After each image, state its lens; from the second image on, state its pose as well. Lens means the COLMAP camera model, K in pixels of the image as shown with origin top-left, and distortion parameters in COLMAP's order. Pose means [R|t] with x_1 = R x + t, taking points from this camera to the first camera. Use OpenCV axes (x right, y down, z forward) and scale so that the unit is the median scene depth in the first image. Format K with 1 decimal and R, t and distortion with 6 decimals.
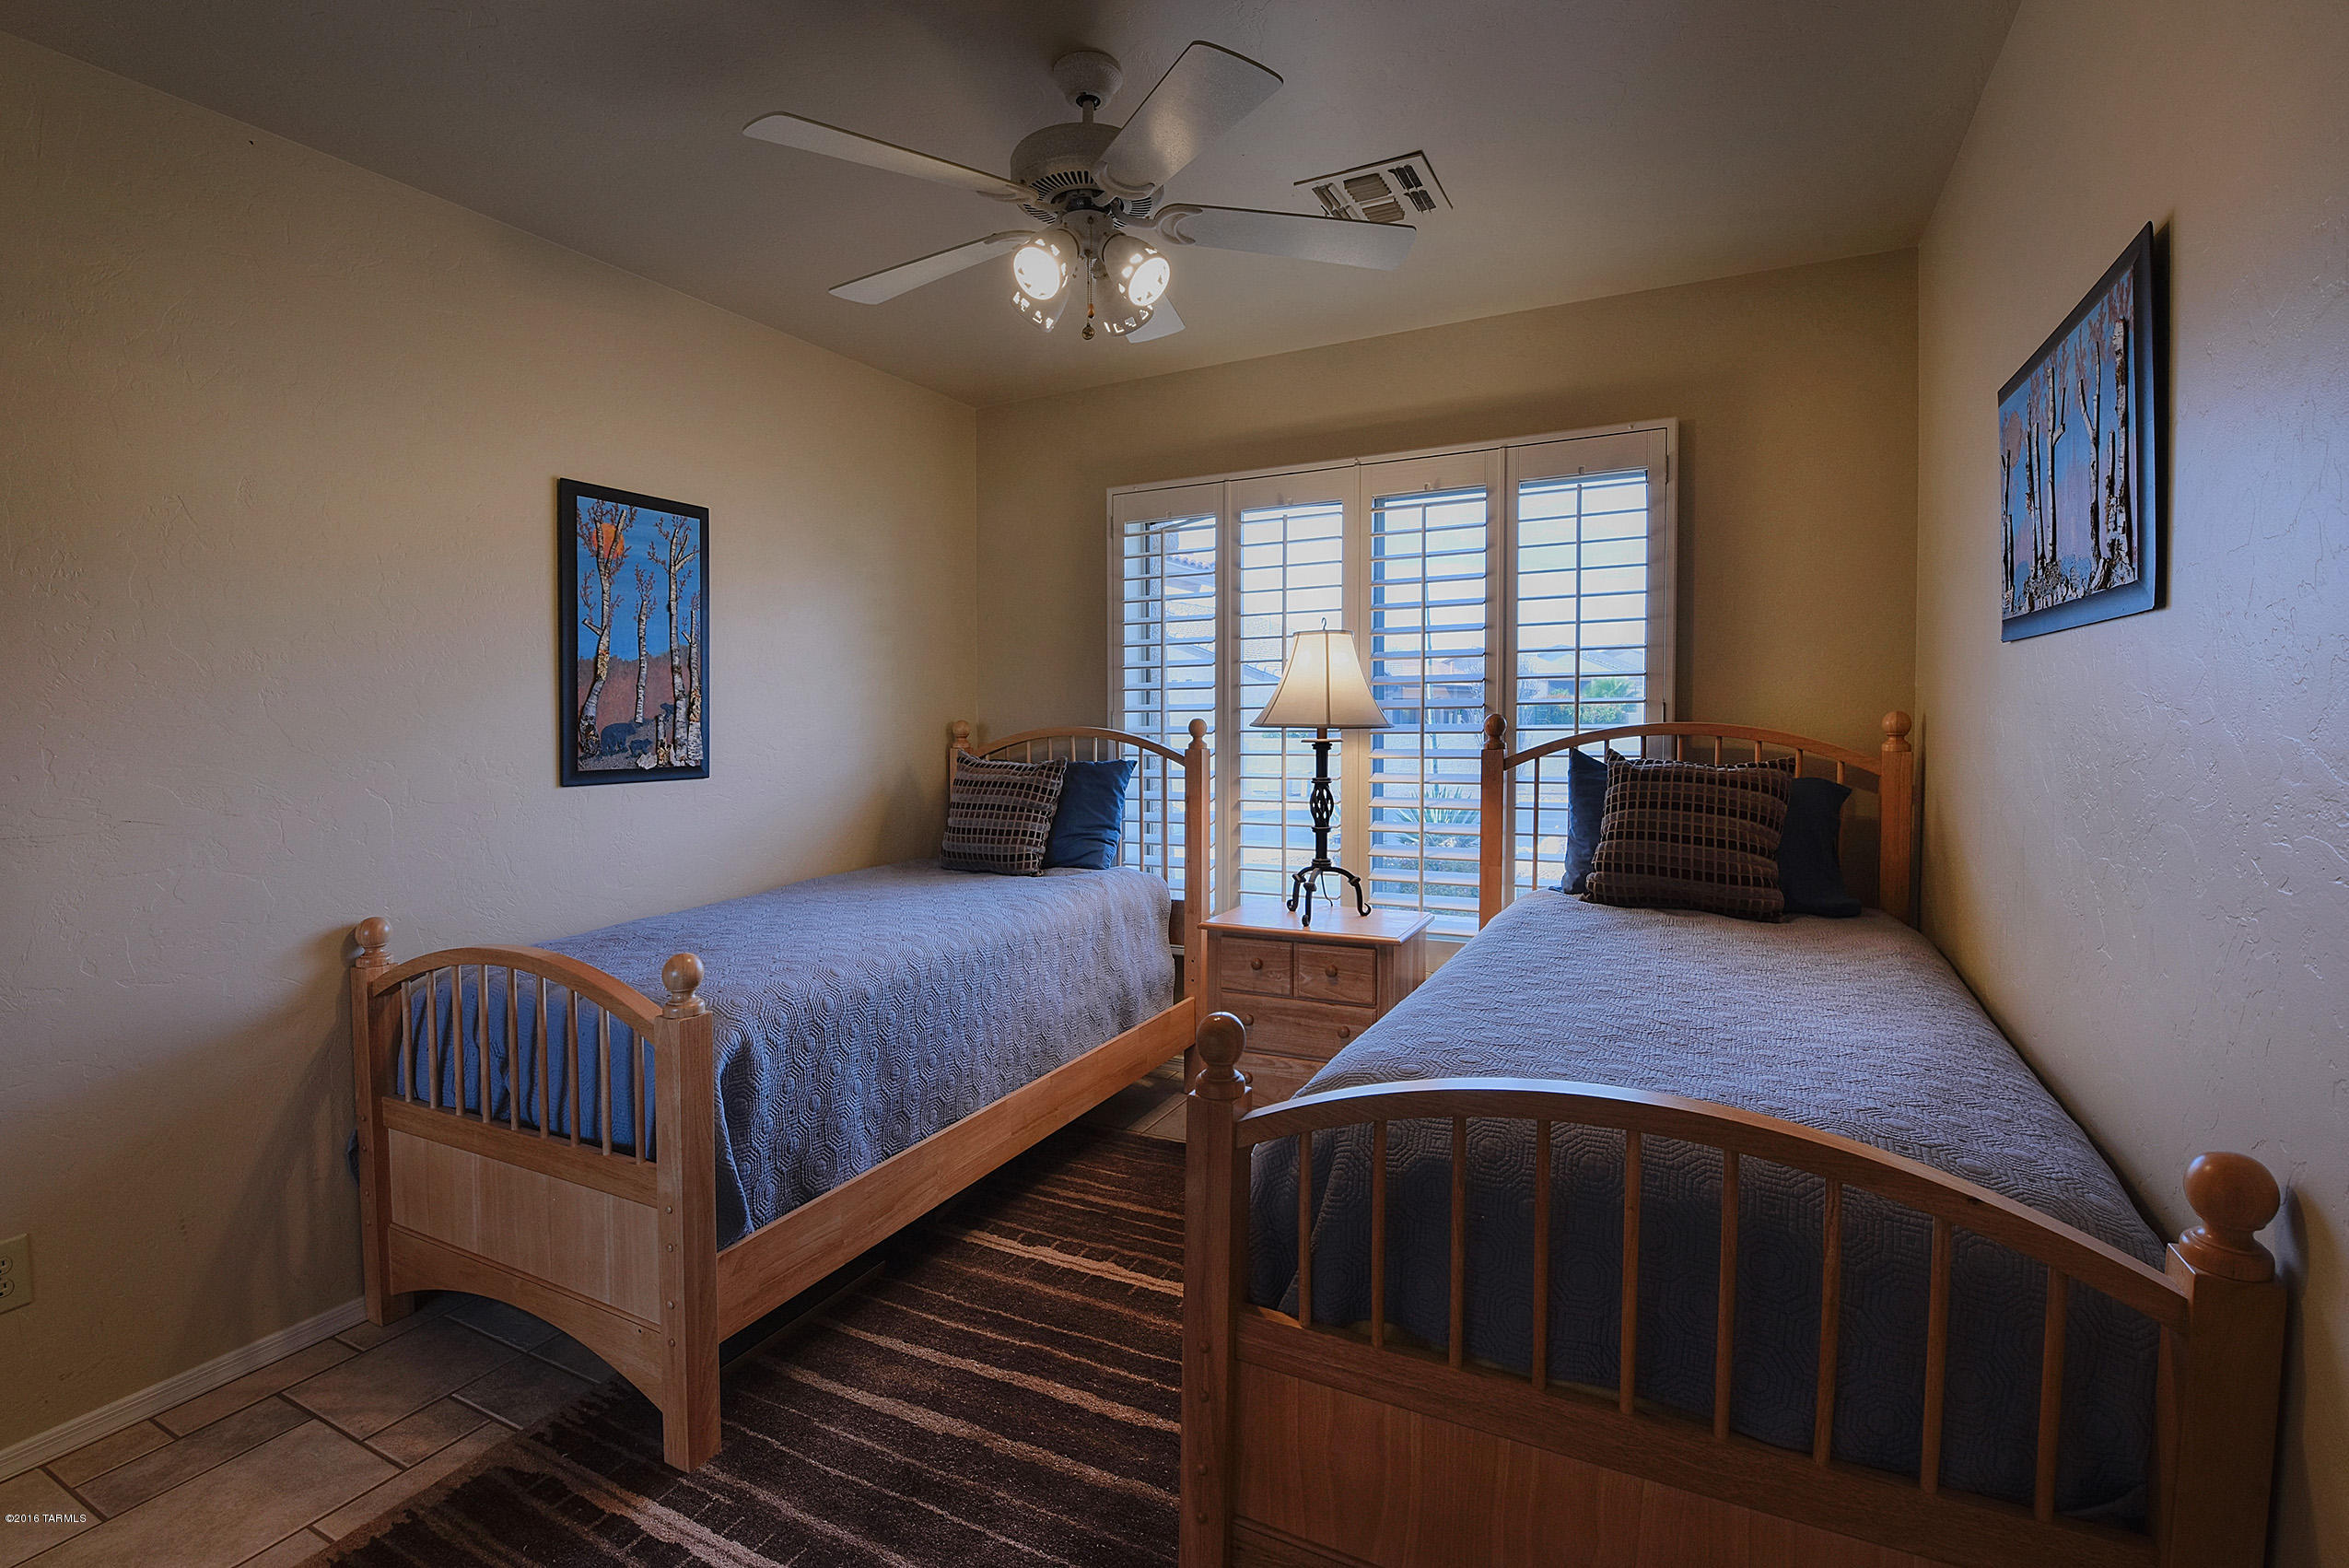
lens RADIAL K [[1066.9, 0, 1173.7], [0, 1066.9, 736.4], [0, 0, 1]] dist [-0.000857, -0.013593]
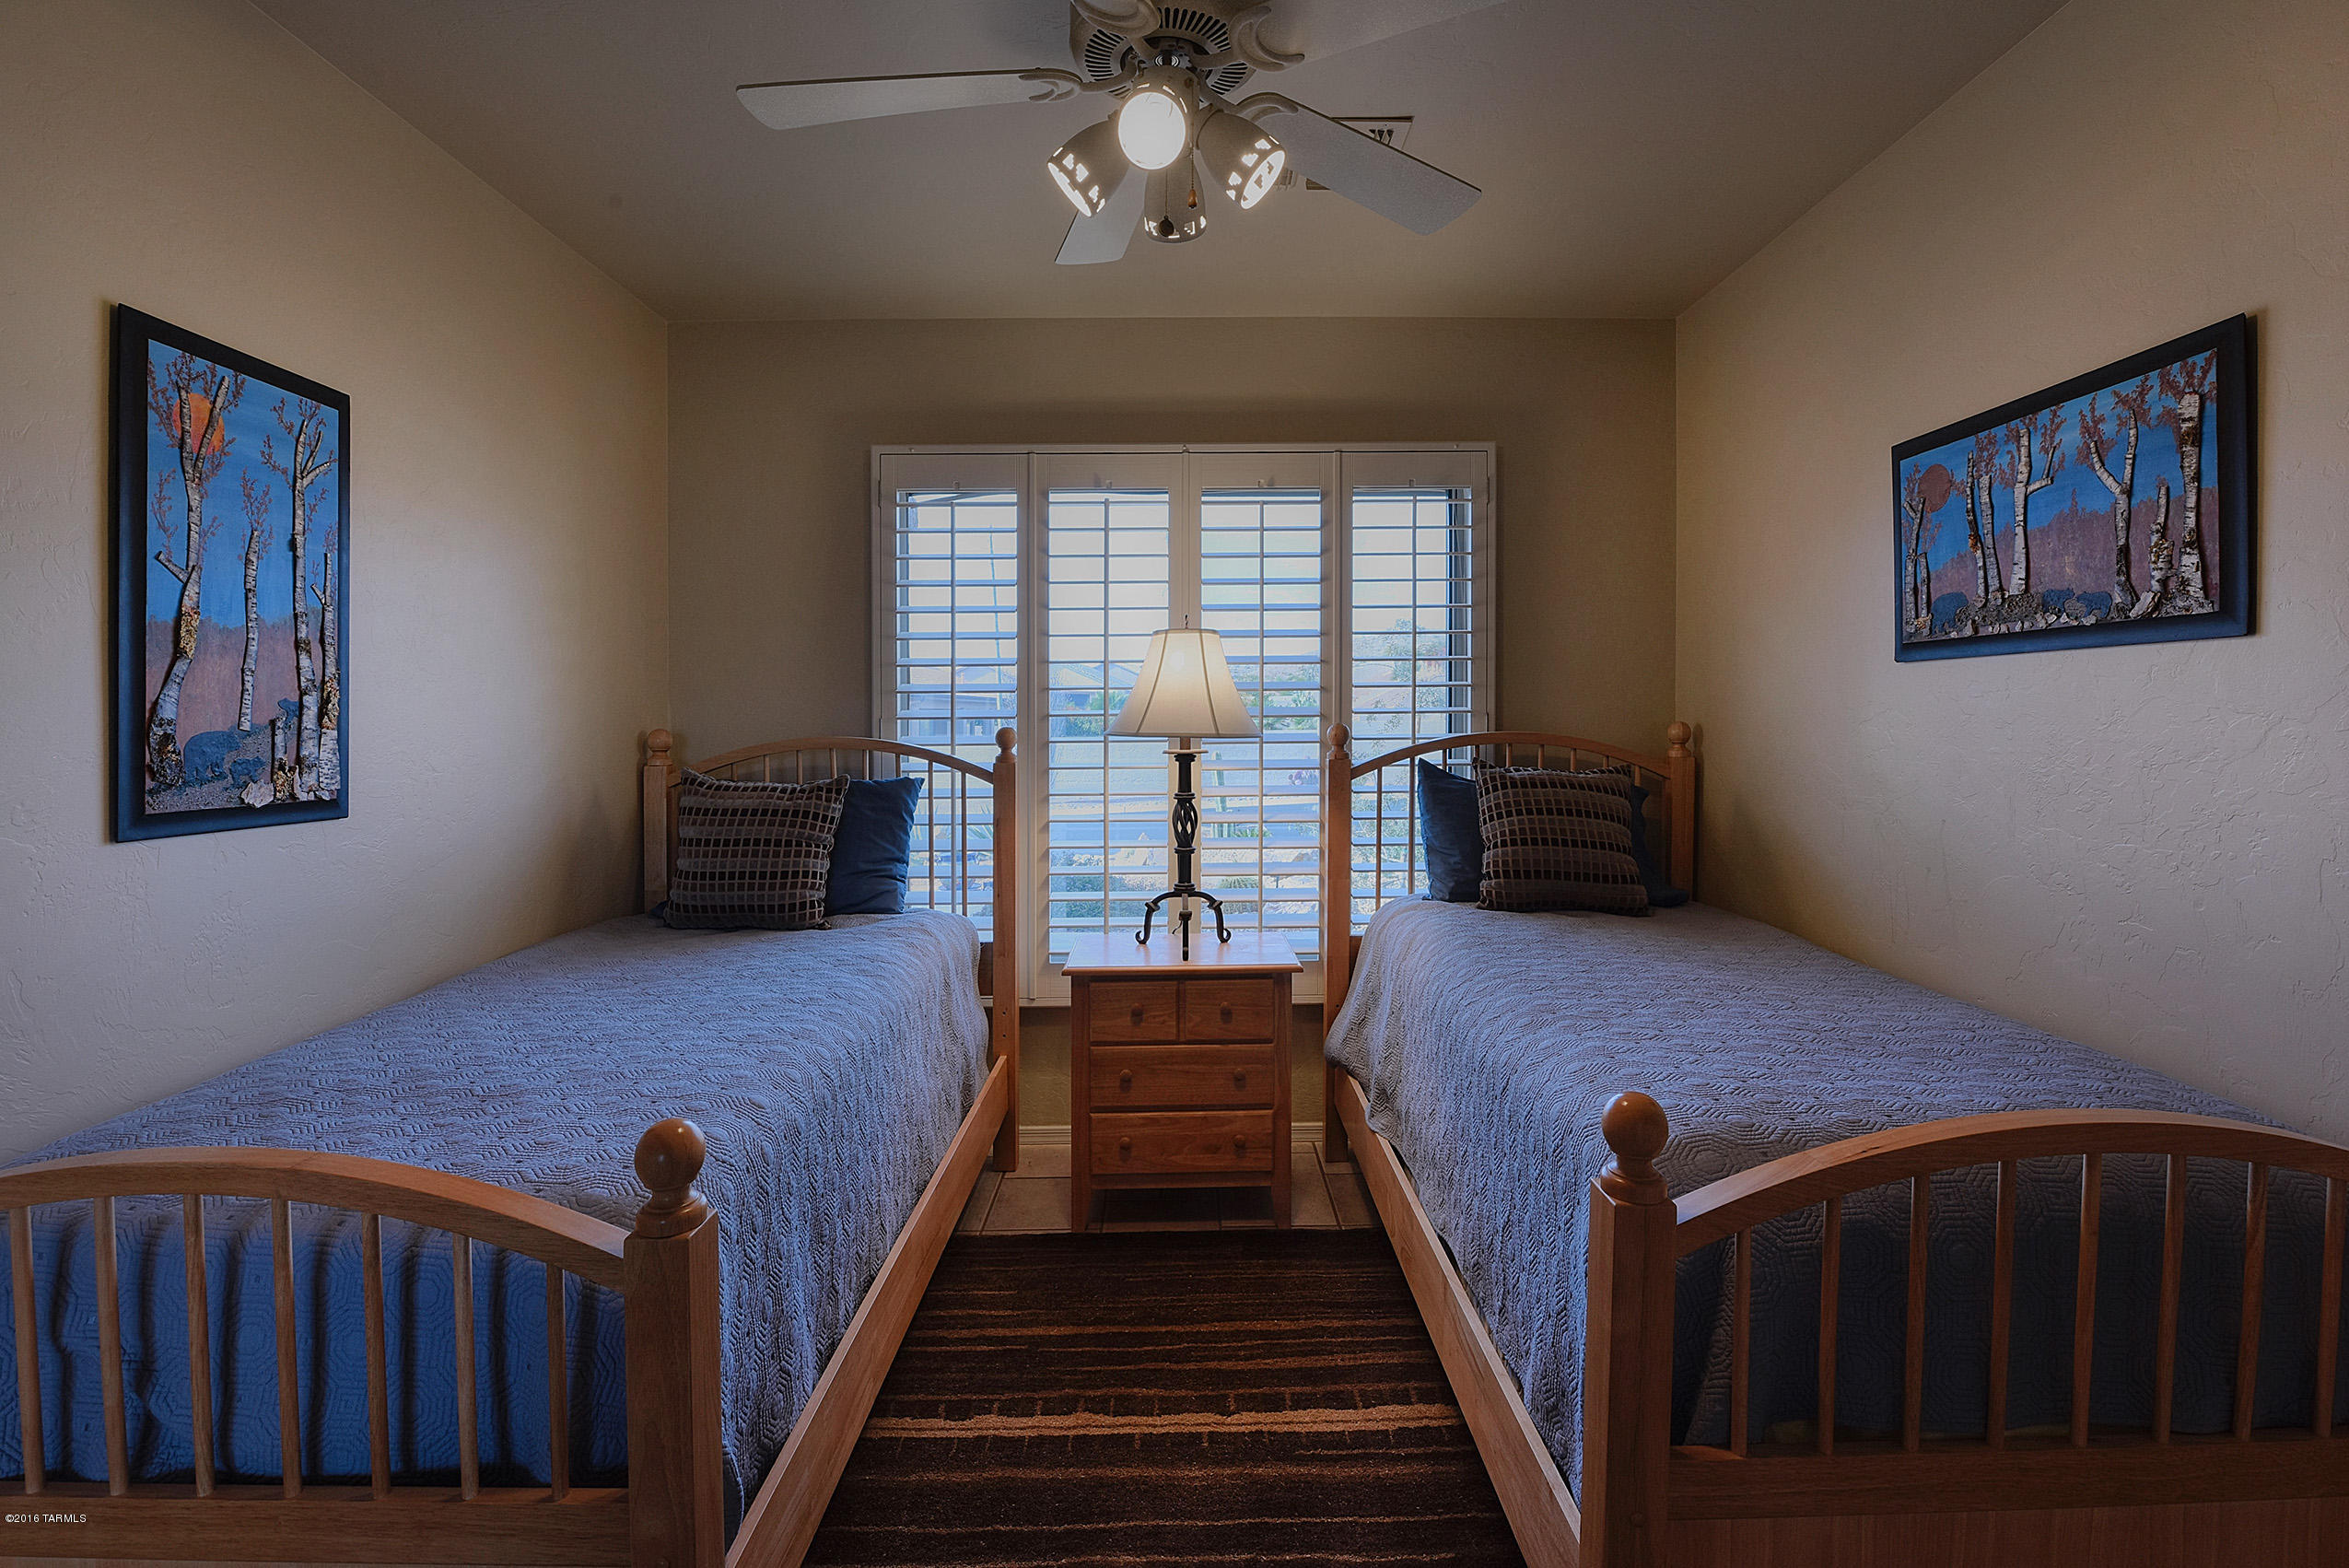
lens RADIAL K [[1066.9, 0, 1173.7], [0, 1066.9, 736.4], [0, 0, 1]] dist [-0.000857, -0.013593]
pose [[0.886519, -0.001272, 0.462690, -0.293343], [0.006026, 0.999943, -0.008796, -0.001082], [-0.462653, 0.010586, 0.886476, 0.210951]]
